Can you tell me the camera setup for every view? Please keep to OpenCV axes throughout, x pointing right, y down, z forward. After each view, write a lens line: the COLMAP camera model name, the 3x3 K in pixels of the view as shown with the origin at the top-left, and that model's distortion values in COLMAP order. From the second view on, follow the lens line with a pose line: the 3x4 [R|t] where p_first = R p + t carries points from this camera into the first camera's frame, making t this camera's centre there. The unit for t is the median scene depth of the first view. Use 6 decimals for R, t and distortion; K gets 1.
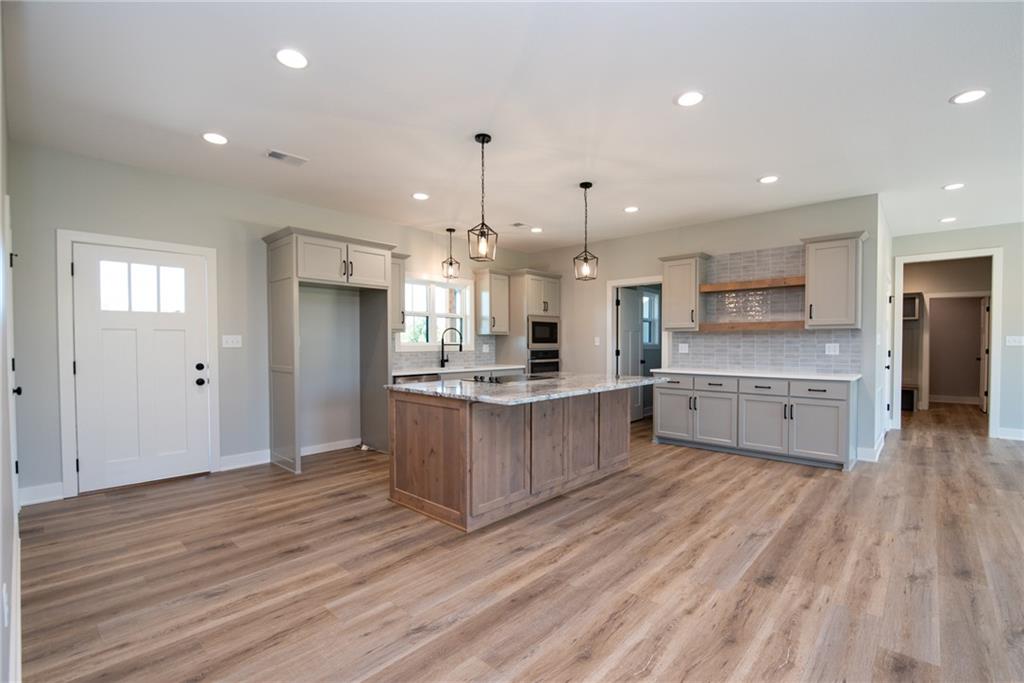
lens RADIAL K [[454.3, 0, 519.6], [0, 454.3, 352.4], [0, 0, 1]] dist [-0.002853, -0.010318]
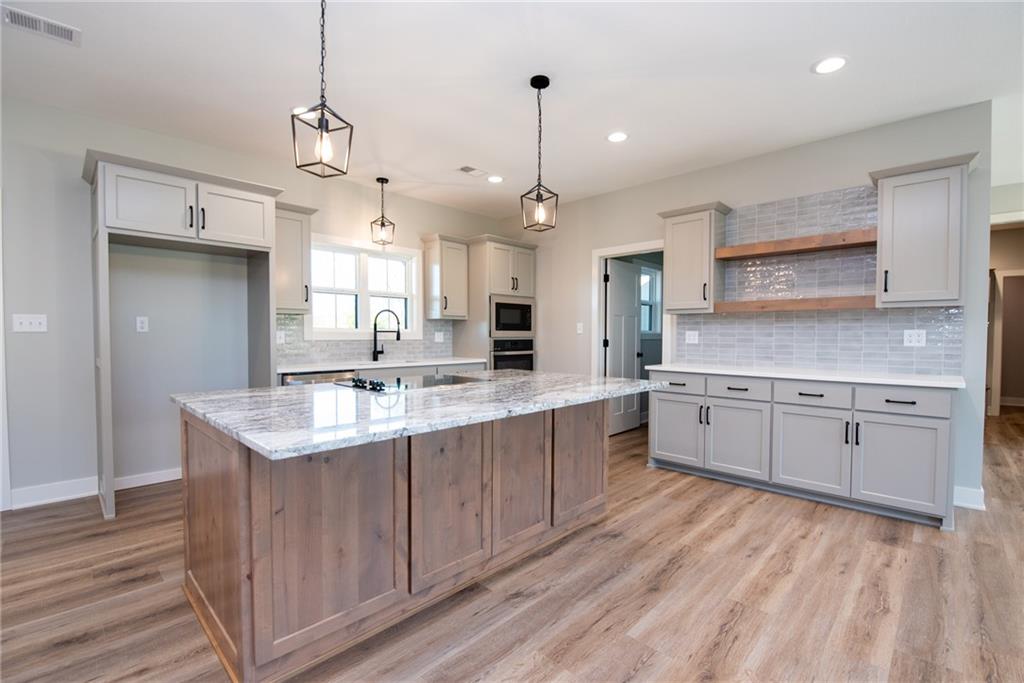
lens RADIAL K [[449.2, 0, 515.3], [0, 449.2, 348.2], [0, 0, 1]] dist [-0.003316, -0.009828]
pose [[0.999515, 0.004903, -0.030760, 0.112088], [-0.004603, 0.999941, 0.009829, 0.003385], [0.030807, -0.009683, 0.999478, 0.303829]]
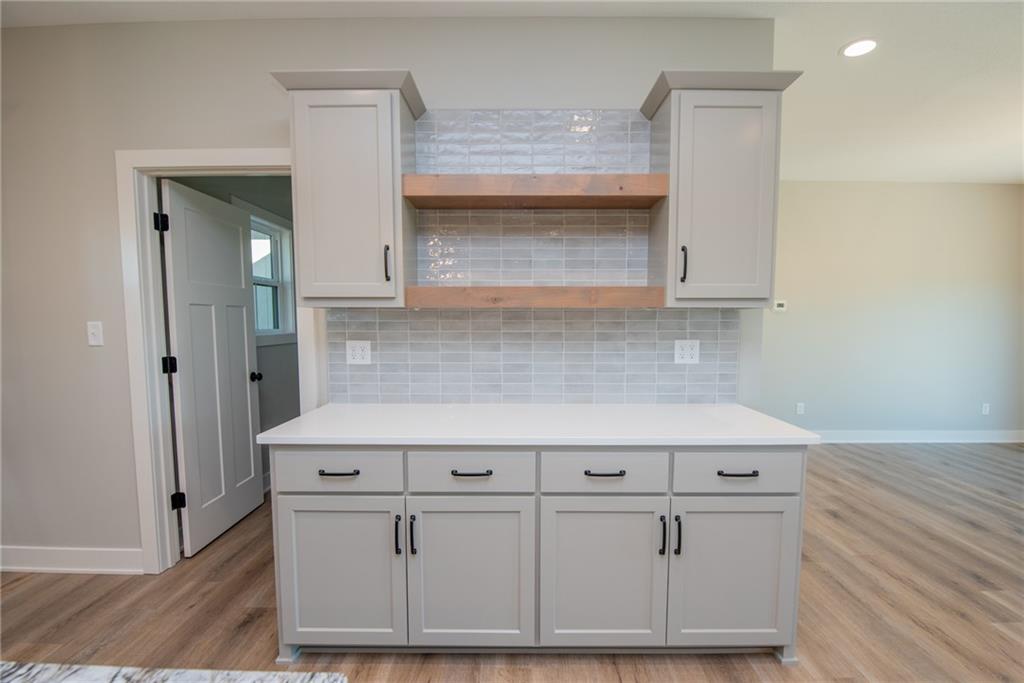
lens RADIAL K [[454.1, 0, 515.0], [0, 454.1, 353.6], [0, 0, 1]] dist [-0.012932, -0.000877]
pose [[0.742300, -0.051719, 0.668069, 0.237599], [0.013125, 0.997948, 0.062674, -0.034853], [-0.669939, -0.037754, 0.741456, 0.731665]]
